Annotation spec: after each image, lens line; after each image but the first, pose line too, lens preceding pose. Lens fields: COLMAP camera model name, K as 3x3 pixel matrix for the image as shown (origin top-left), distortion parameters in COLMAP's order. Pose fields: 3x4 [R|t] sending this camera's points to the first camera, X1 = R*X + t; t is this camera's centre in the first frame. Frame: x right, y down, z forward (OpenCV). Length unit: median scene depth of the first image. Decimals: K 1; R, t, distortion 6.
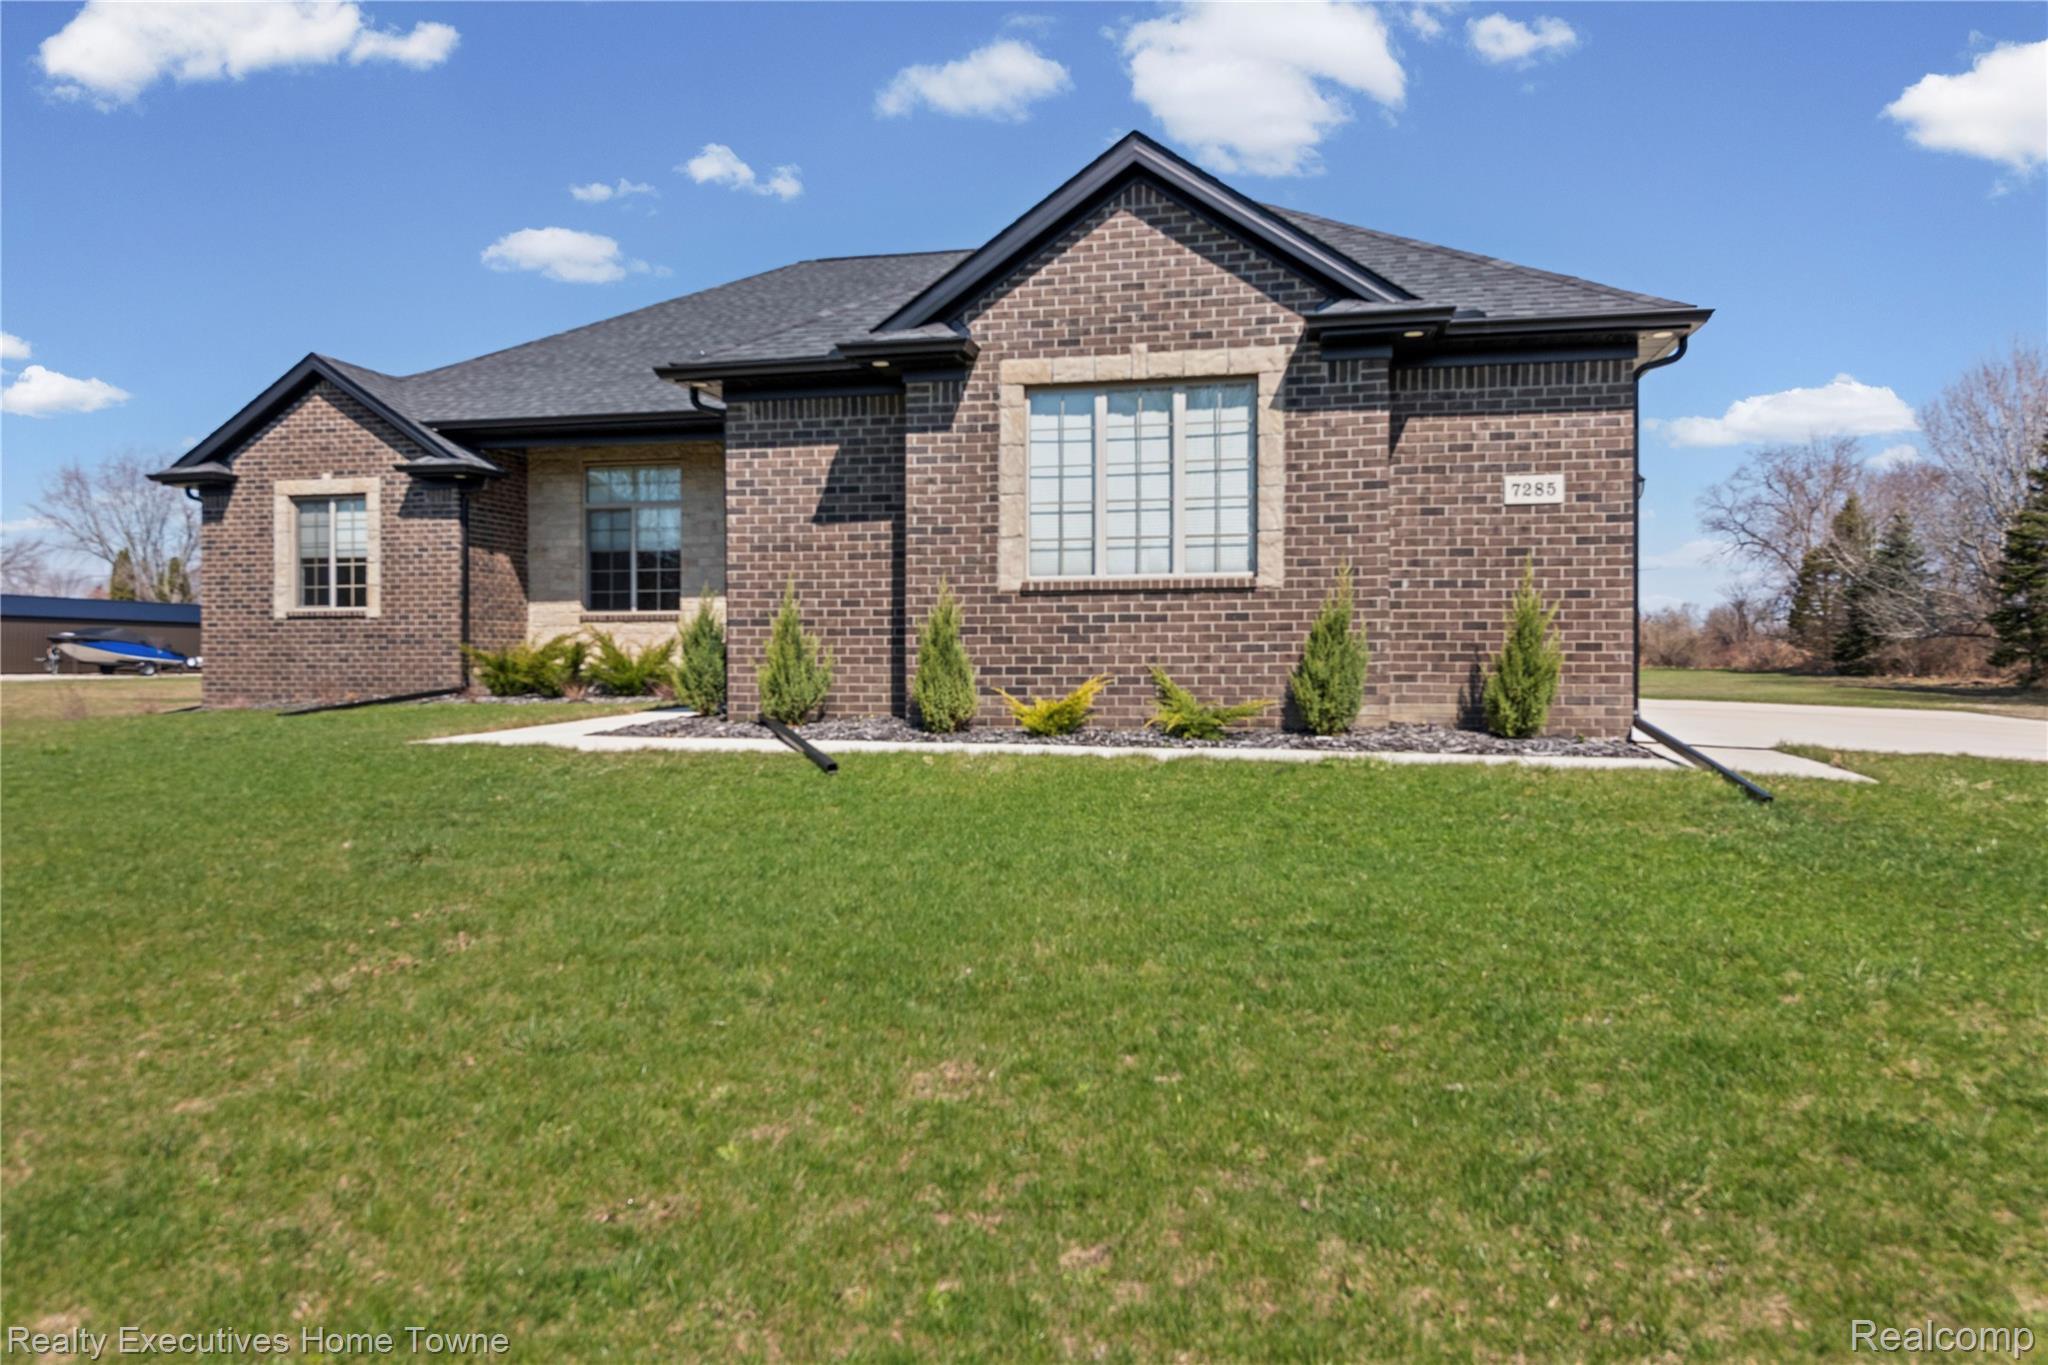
lens RADIAL K [[1447.0, 0, 1024.1], [0, 1447.0, 682.9], [0, 0, 1]] dist [0.046164, -0.002230]
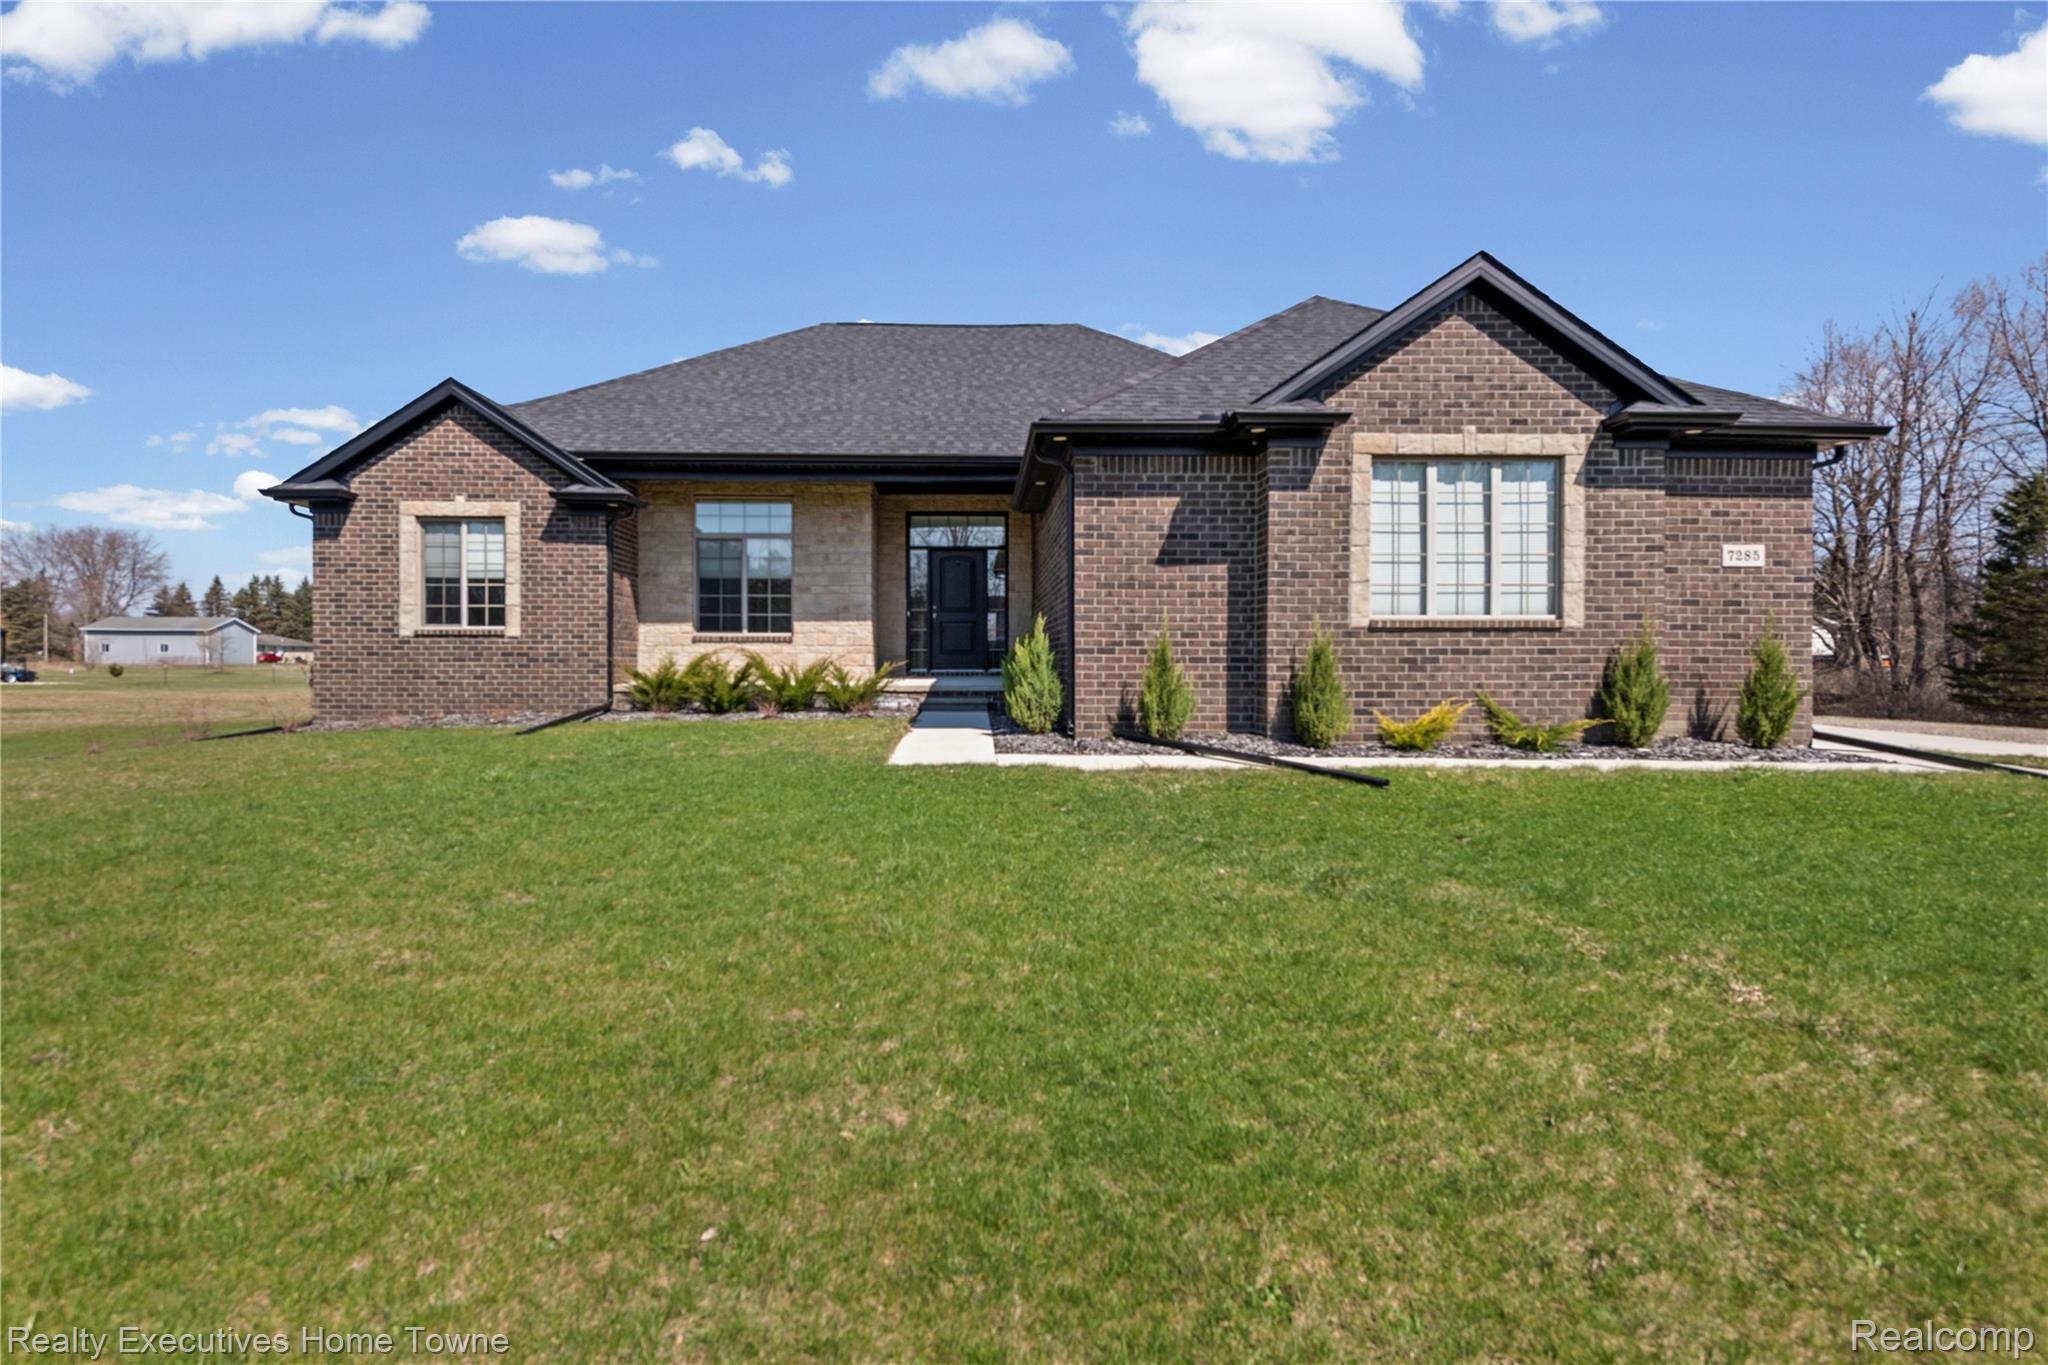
lens RADIAL K [[1189.4, 0, 1023.3], [0, 1189.4, 691.3], [0, 0, 1]] dist [0.033642, -0.001455]
pose [[0.962616, -0.000646, 0.270870, -0.535880], [-0.000297, 0.999994, 0.003440, -0.014441], [-0.270871, -0.003392, 0.962610, 0.132103]]
